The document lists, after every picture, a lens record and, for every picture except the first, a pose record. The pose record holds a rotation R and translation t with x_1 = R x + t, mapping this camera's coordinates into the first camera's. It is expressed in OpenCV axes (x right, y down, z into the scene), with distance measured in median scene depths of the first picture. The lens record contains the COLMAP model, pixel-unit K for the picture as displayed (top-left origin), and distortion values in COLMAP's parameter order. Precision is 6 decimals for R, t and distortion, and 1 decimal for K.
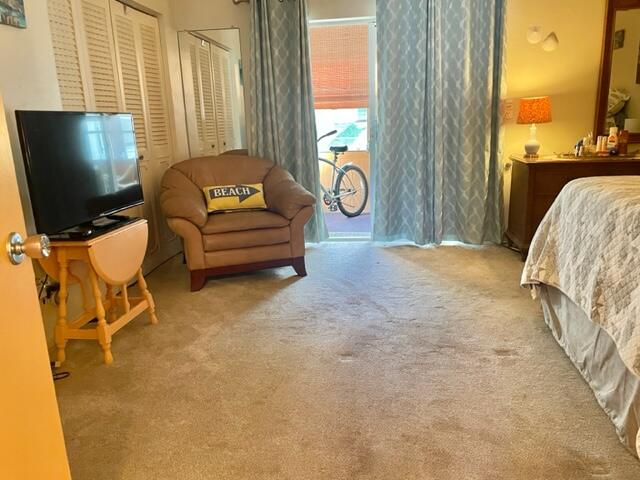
lens RADIAL K [[482.6, 0, 320.0], [0, 482.6, 240.0], [0, 0, 1]] dist [0.081066, -0.104409]
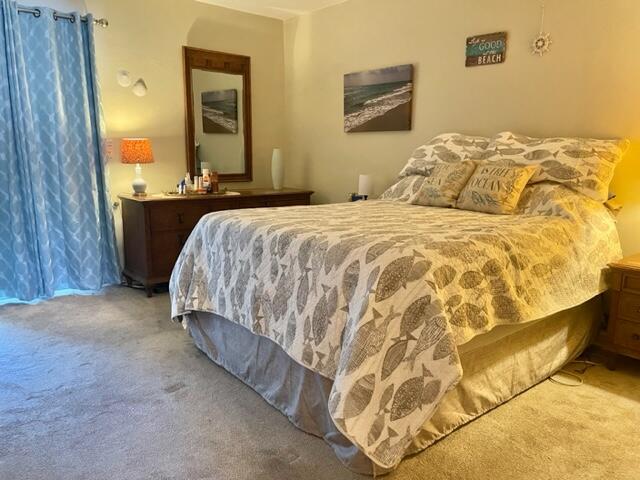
lens RADIAL K [[482.6, 0, 320.0], [0, 482.6, 240.0], [0, 0, 1]] dist [0.081066, -0.104409]
pose [[0.659148, -0.091283, 0.746452, -0.097831], [0.150470, 0.988542, -0.011983, -0.008401], [-0.736806, 0.120218, 0.665331, 0.053181]]
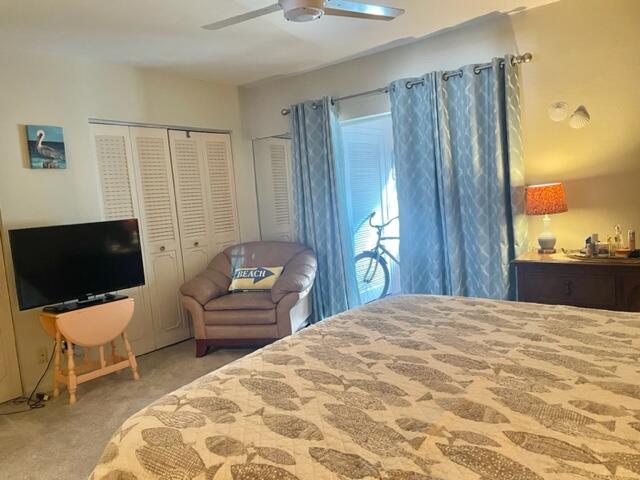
lens RADIAL K [[482.6, 0, 320.0], [0, 482.6, 240.0], [0, 0, 1]] dist [0.081066, -0.104409]
pose [[0.858003, 0.020178, -0.513248, 0.561585], [-0.079220, 0.992471, -0.093414, -0.085906], [0.507499, 0.120808, 0.853141, 0.082227]]
